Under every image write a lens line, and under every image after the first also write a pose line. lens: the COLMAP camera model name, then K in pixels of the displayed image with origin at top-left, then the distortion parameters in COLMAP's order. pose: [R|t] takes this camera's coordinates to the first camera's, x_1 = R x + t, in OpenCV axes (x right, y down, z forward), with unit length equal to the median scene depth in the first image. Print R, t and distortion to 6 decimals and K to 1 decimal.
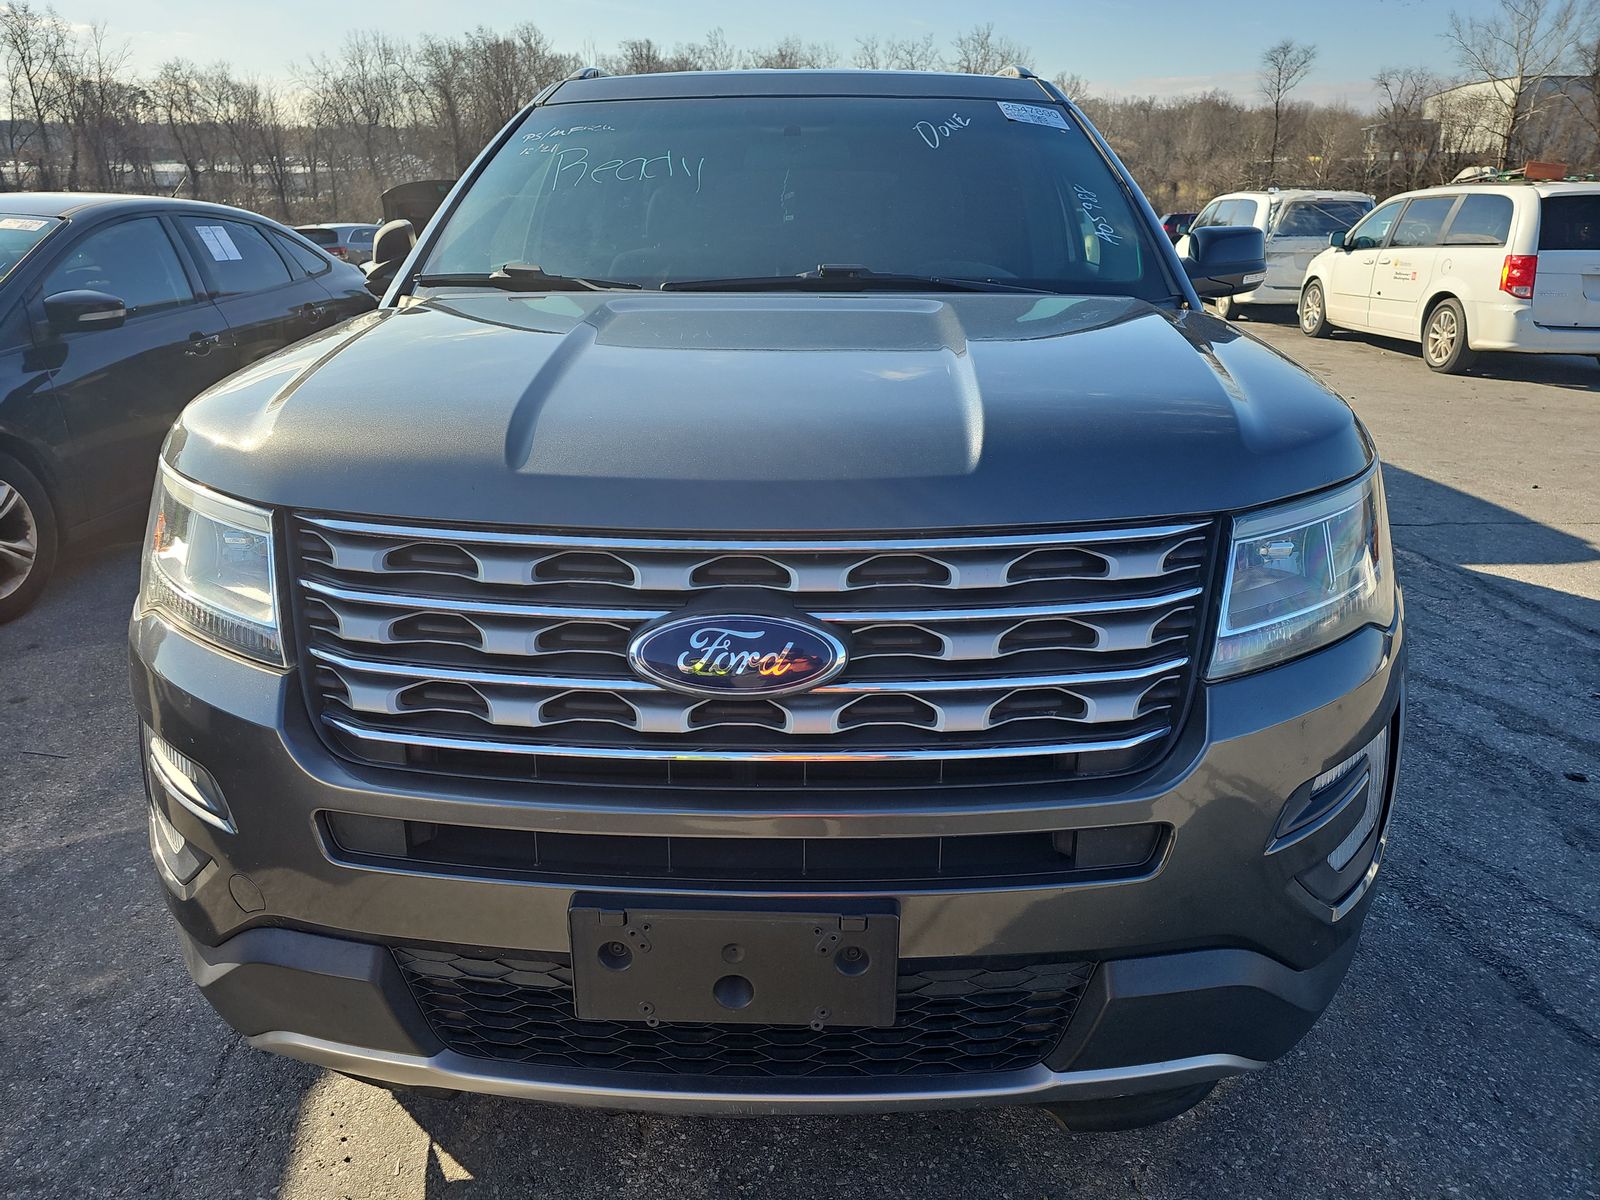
lens RADIAL K [[1101.0, 0, 804.1], [0, 1101.0, 609.9], [0, 0, 1]] dist [0.094574, -0.106708]
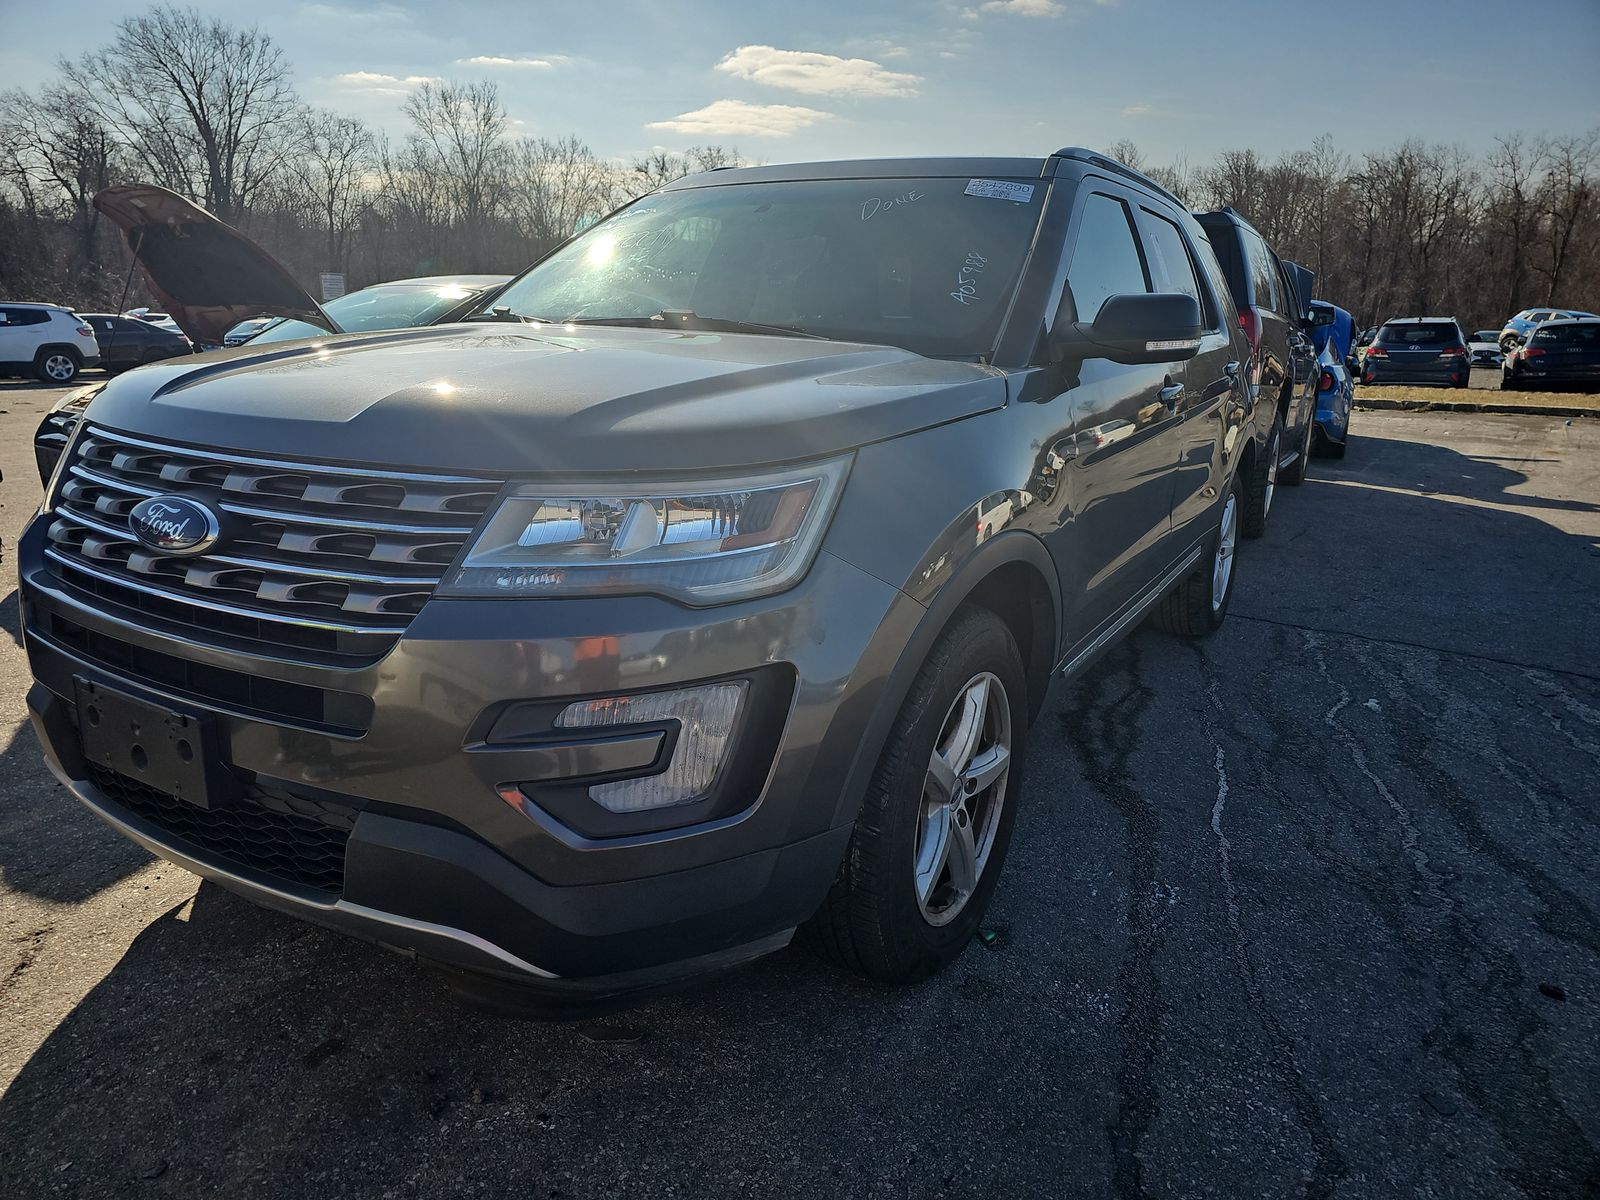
lens RADIAL K [[1120.2, 0, 798.1], [0, 1120.2, 592.4], [0, 0, 1]] dist [0.051770, -0.057983]
pose [[0.863814, 0.140137, -0.483929, 1.284152], [-0.190301, 0.980135, -0.055859, 0.050825], [0.466488, 0.140344, 0.873323, 0.085773]]
